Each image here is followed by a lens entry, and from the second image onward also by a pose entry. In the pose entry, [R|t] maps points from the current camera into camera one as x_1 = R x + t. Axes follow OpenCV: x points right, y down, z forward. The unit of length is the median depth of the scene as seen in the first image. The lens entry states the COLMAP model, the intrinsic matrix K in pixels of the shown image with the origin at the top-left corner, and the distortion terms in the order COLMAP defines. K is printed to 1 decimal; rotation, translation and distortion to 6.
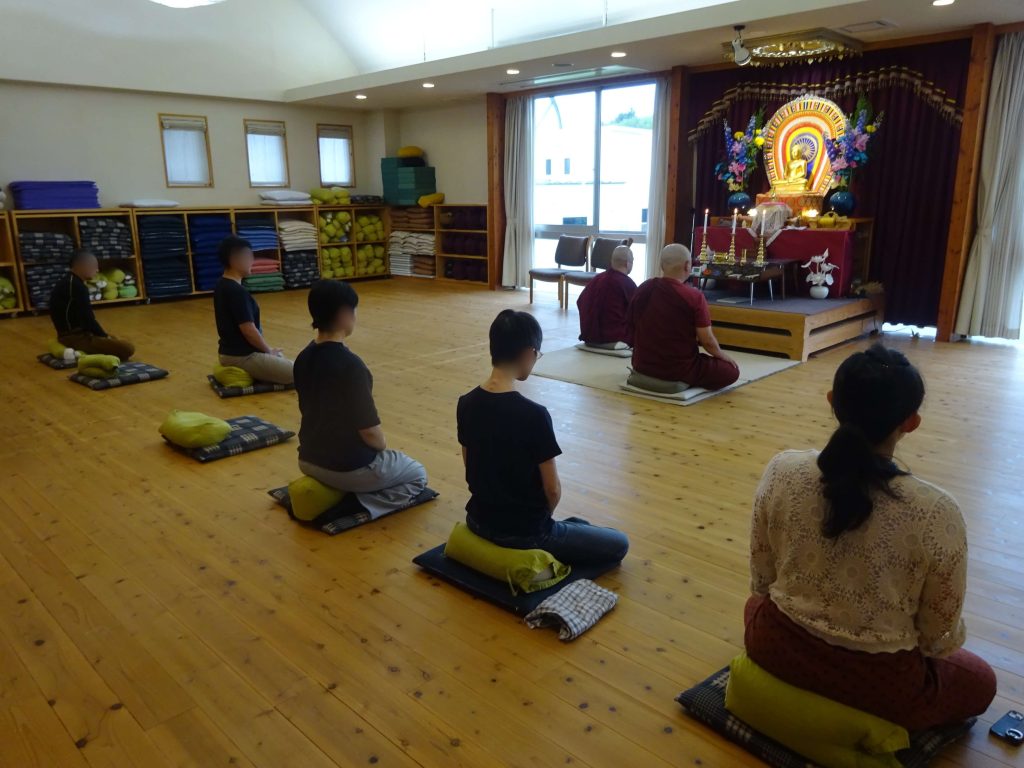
lens RADIAL K [[756.7, 0, 503.7], [0, 756.7, 385.1], [0, 0, 1]] dist [-0.004491, -0.009987]
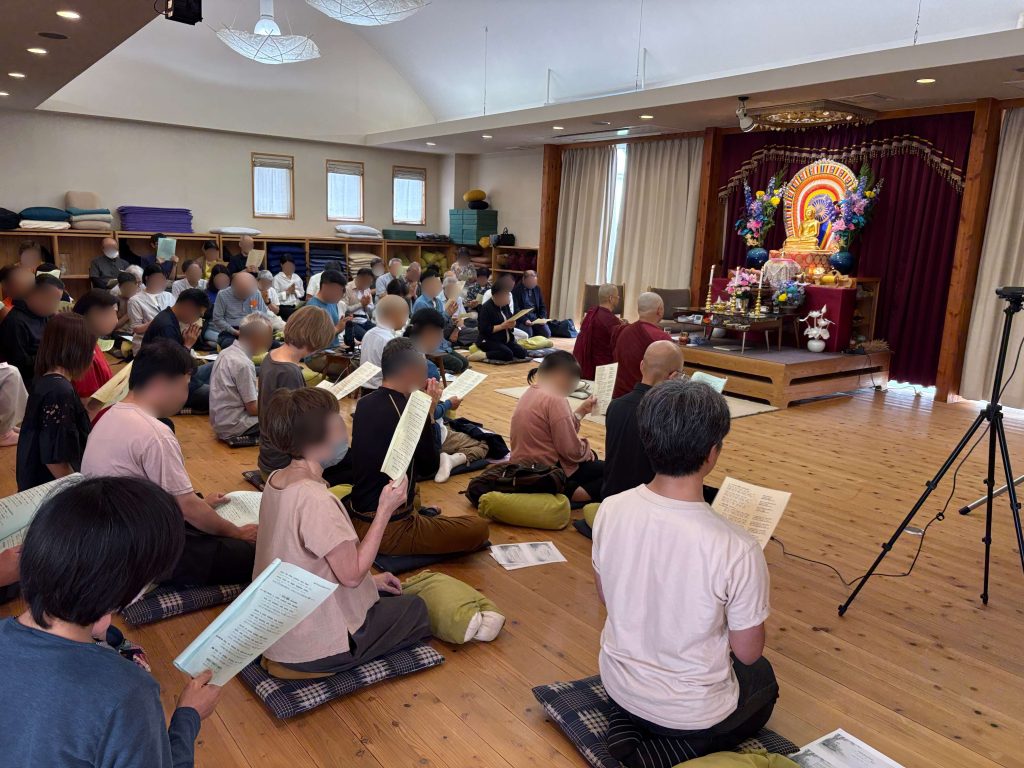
lens RADIAL K [[778.5, 0, 506.4], [0, 778.5, 381.0], [0, 0, 1]] dist [0.026742, -0.021109]
pose [[0.989338, 0.071071, -0.127119, 0.122069], [-0.078749, 0.995296, -0.056425, 0.018572], [0.122511, 0.065834, 0.990281, -0.108471]]
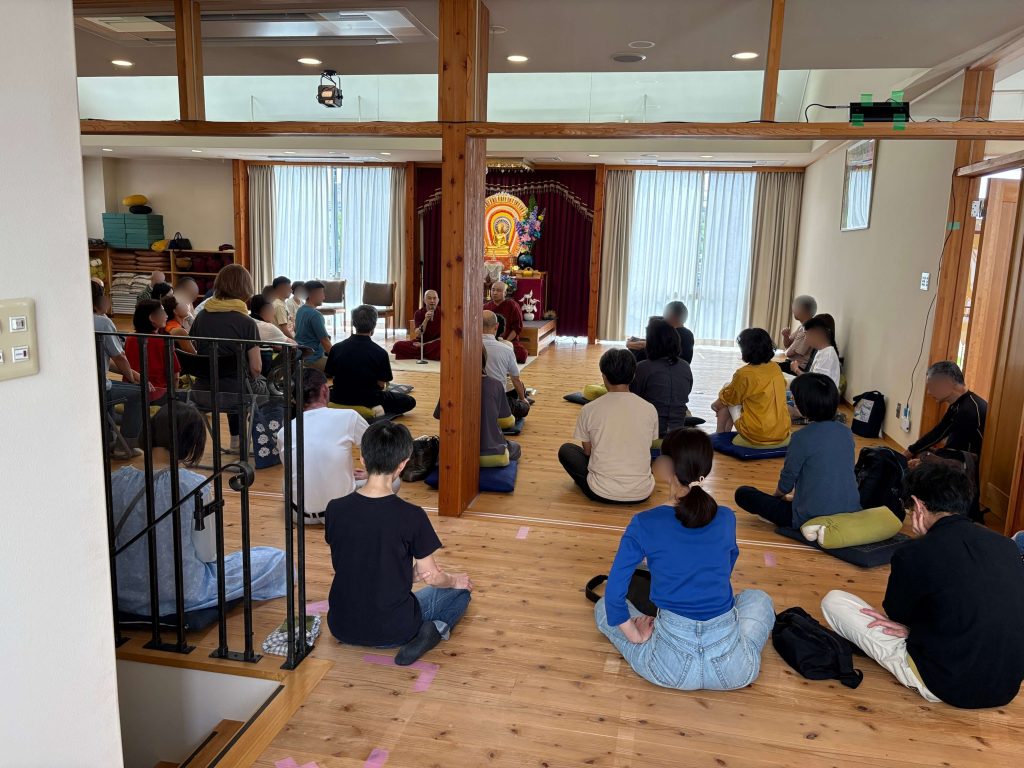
lens RADIAL K [[778.5, 0, 510.2], [0, 778.5, 400.6], [0, 0, 1]] dist [0.026742, -0.021109]
pose [[0.834712, -0.071829, 0.545983, -0.487648], [0.094917, 0.995384, -0.014160, 0.068453], [-0.542445, 0.063643, 0.837677, -0.327718]]
